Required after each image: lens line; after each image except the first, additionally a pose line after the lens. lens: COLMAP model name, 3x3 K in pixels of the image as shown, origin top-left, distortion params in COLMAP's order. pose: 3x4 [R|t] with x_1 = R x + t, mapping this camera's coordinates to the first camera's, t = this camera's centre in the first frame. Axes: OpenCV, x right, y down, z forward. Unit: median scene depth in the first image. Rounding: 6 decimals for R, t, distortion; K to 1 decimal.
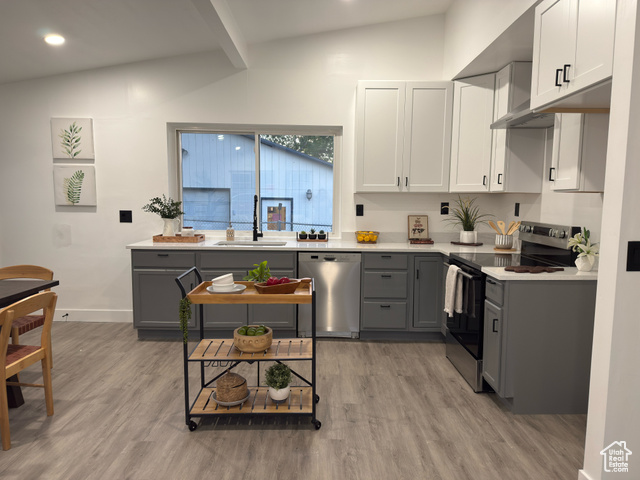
lens RADIAL K [[451.5, 0, 321.4], [0, 451.5, 240.3], [0, 0, 1]] dist [0.002865, -0.002512]
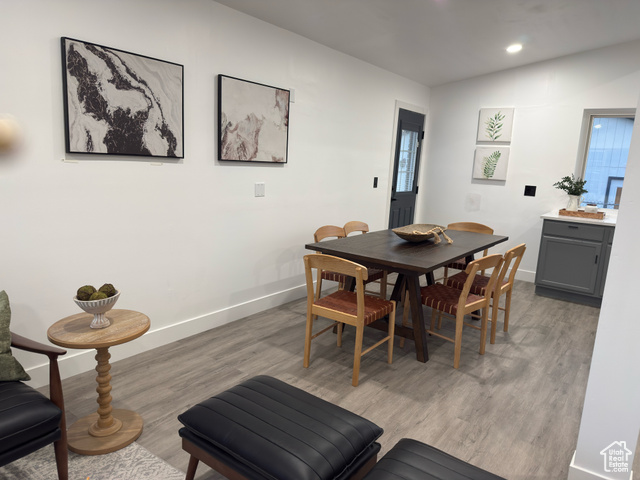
lens RADIAL K [[451.5, 0, 319.0], [0, 451.5, 240.6], [0, 0, 1]] dist [0.002865, -0.002512]
pose [[0.804597, 0.133597, -0.578599, -0.181954], [-0.099254, 0.990913, 0.090777, 0.024469], [0.585468, -0.015611, 0.810545, -0.292023]]
